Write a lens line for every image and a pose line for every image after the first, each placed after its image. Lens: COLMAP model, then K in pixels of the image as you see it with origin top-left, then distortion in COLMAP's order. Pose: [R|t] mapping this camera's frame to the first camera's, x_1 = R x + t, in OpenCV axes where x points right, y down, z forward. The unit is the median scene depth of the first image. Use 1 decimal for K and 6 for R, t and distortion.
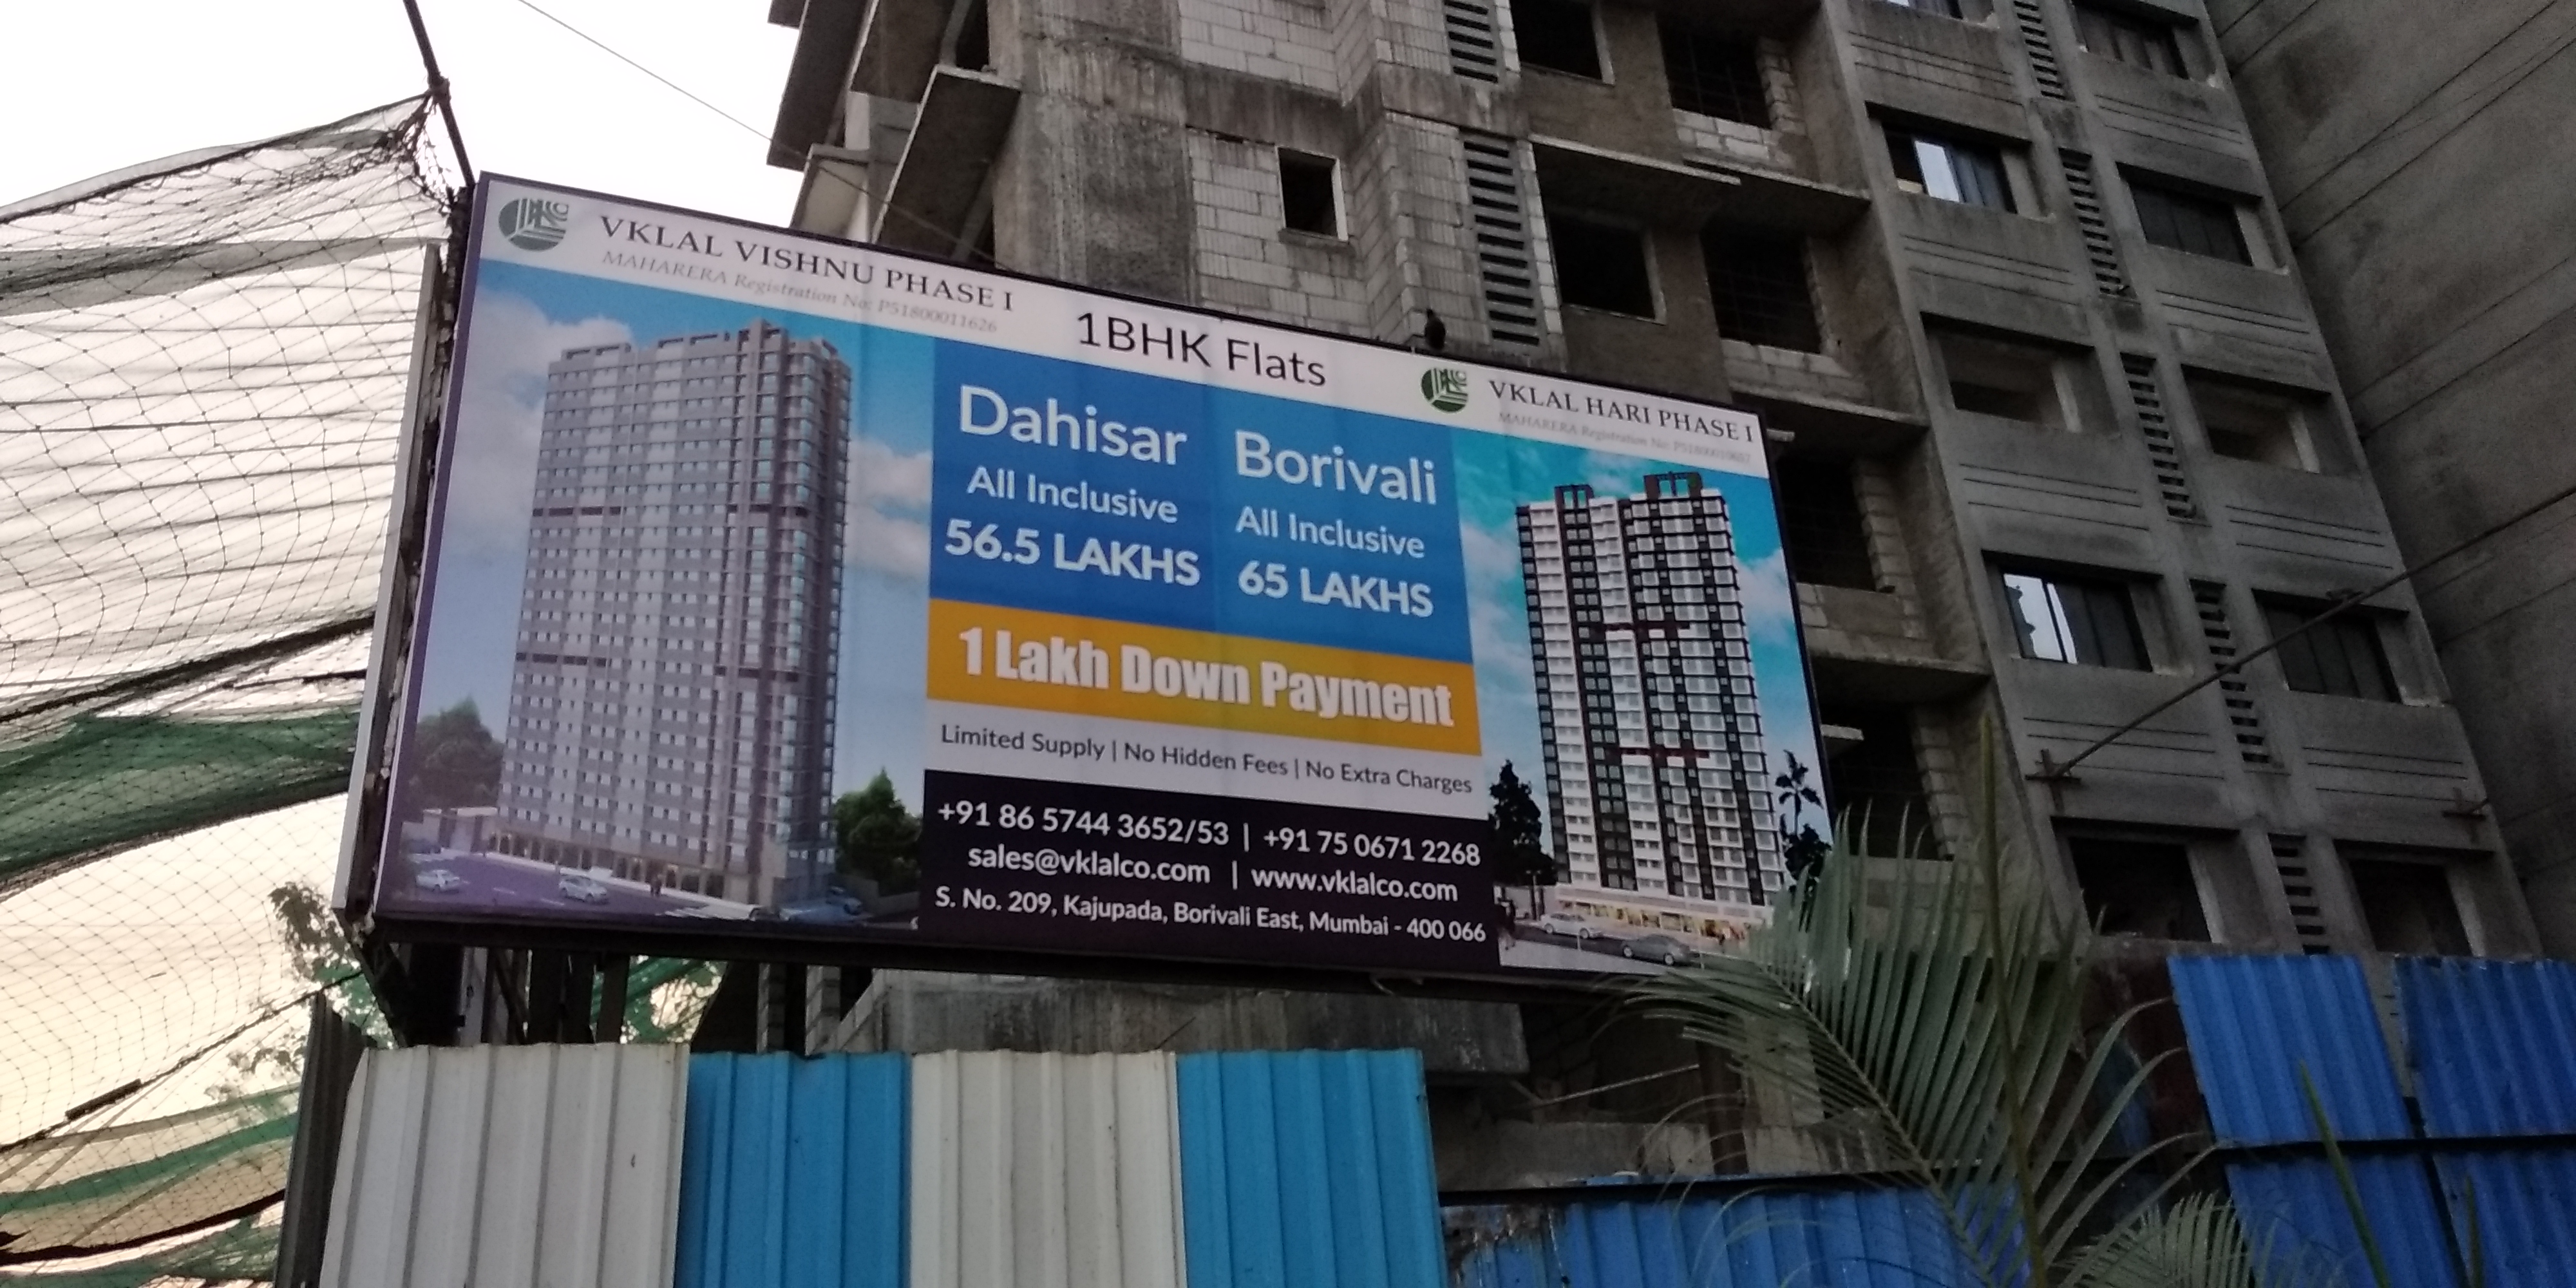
lens RADIAL K [[2008.8, 0, 1289.9], [0, 2008.8, 585.3], [0, 0, 1]] dist [0.112393, -0.145091]
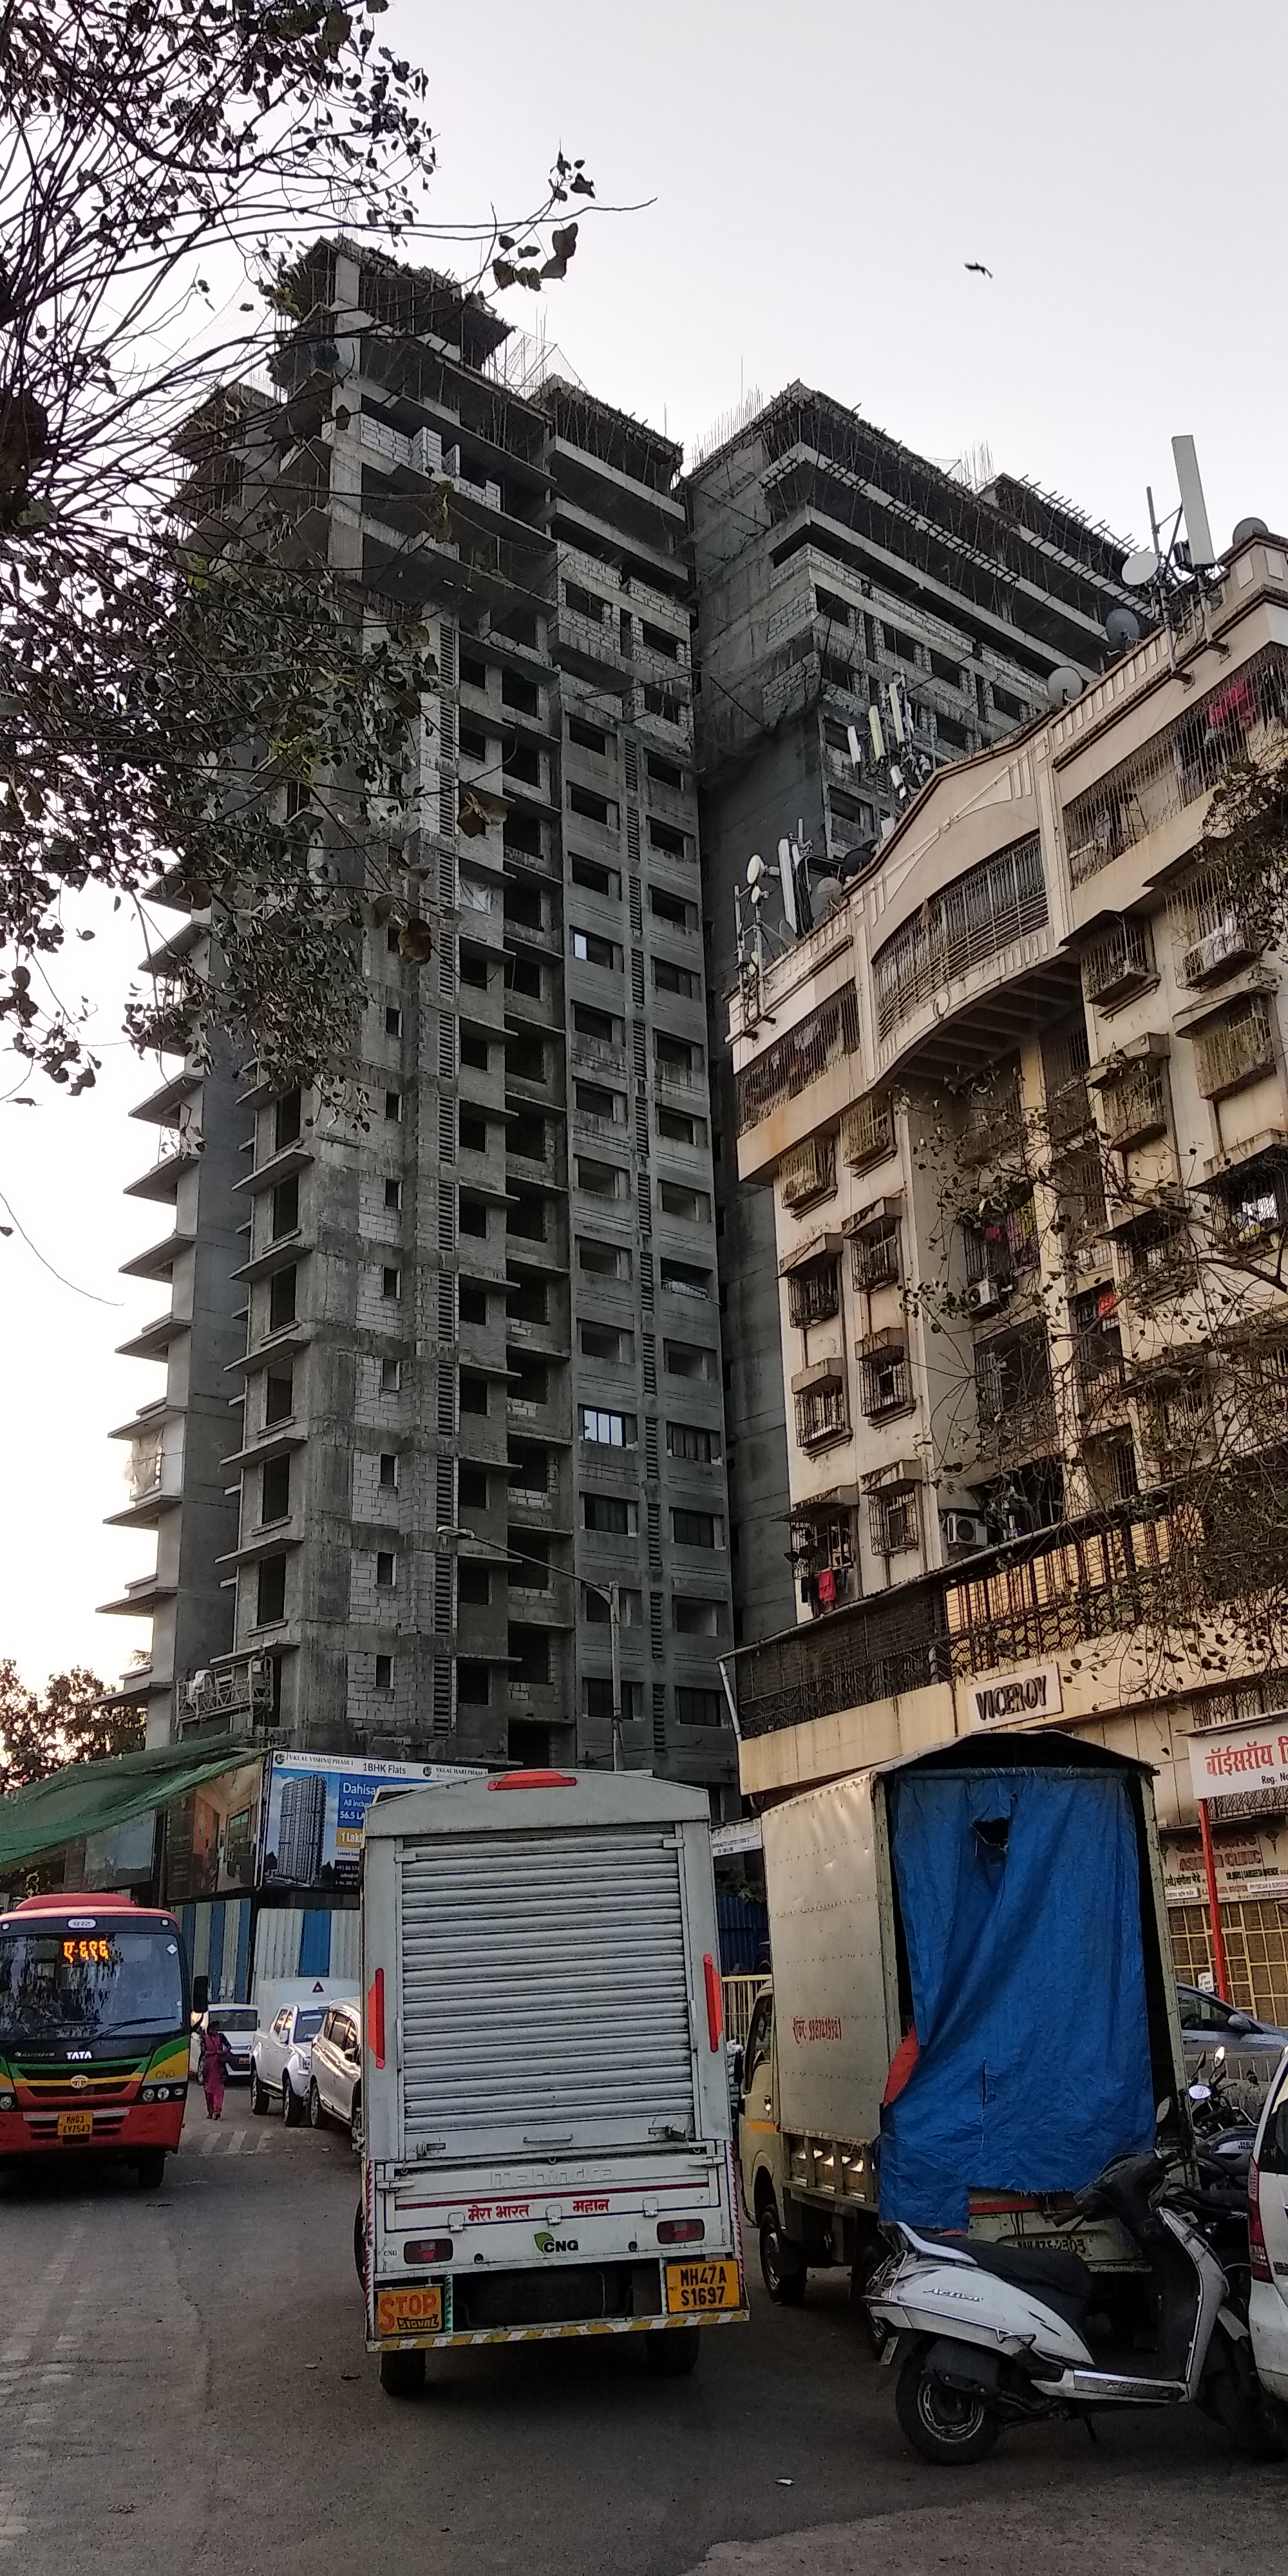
lens RADIAL K [[2008.8, 0, 619.5], [0, 2008.8, 1283.9], [0, 0, 1]] dist [0.112393, -0.145091]
pose [[0.960817, 0.148988, 0.233737, -0.445249], [-0.173468, 0.980916, 0.087819, -0.979021], [-0.216192, -0.124924, 0.968326, -2.086240]]
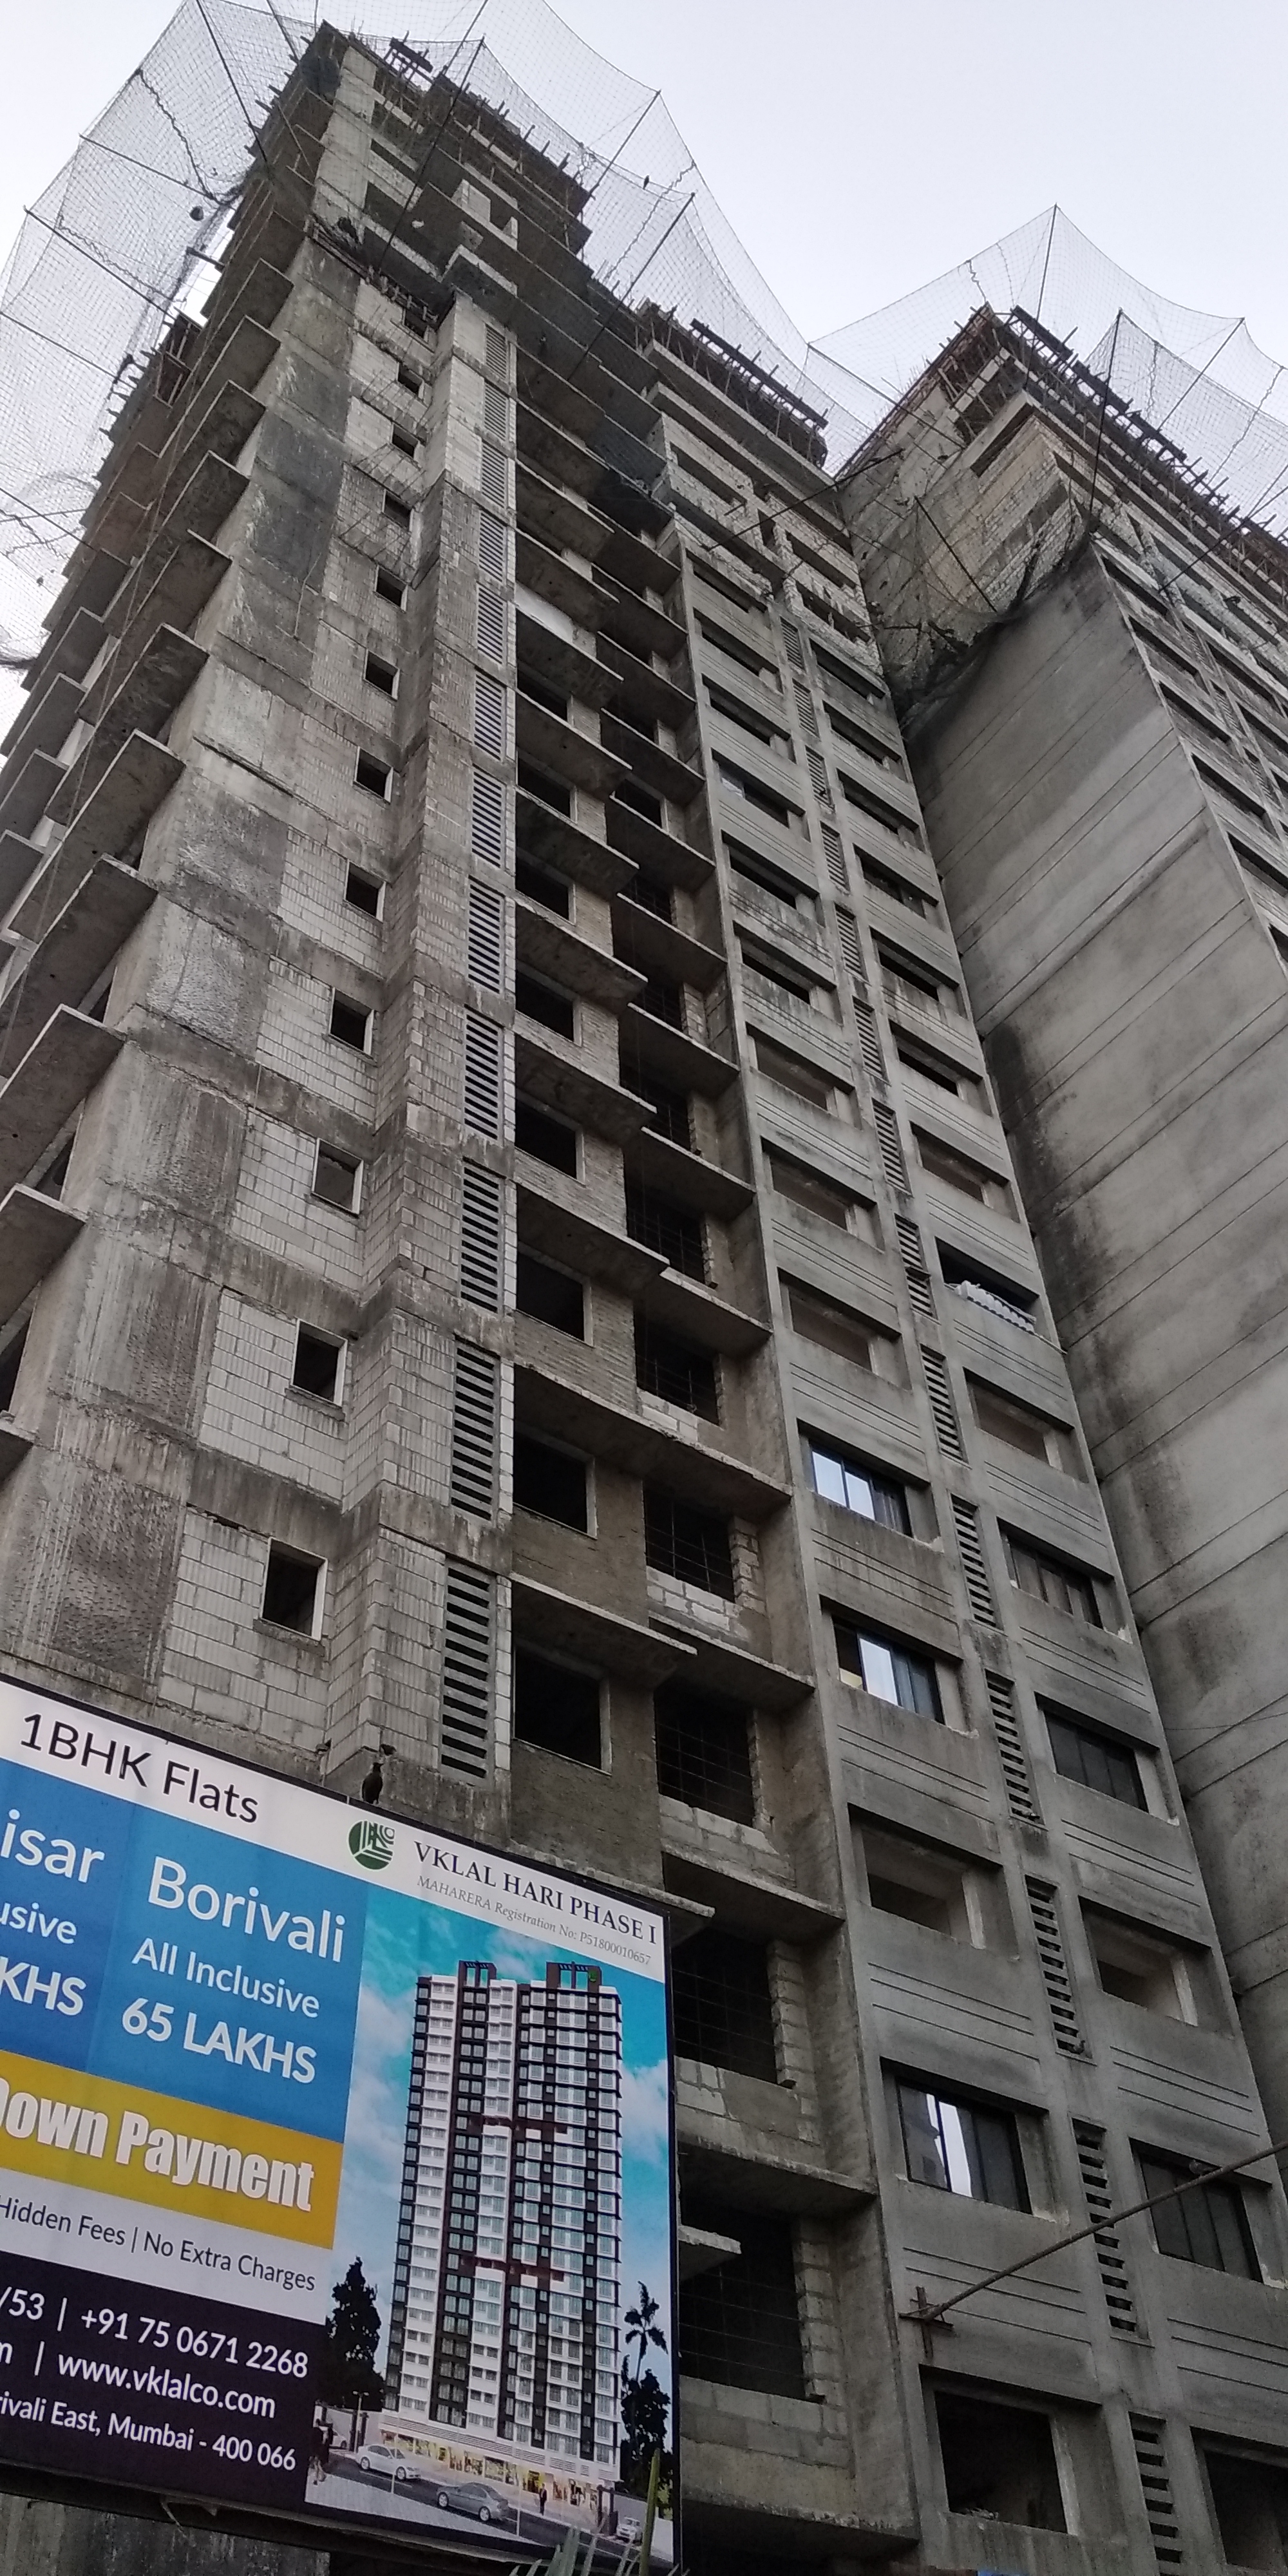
lens RADIAL K [[2008.8, 0, 619.5], [0, 2008.8, 1283.9], [0, 0, 1]] dist [0.112393, -0.145091]
pose [[0.968881, 0.207940, 0.134279, 0.000729], [-0.152980, 0.929505, -0.335586, -0.019054], [-0.194594, 0.304601, 0.932390, -0.039808]]
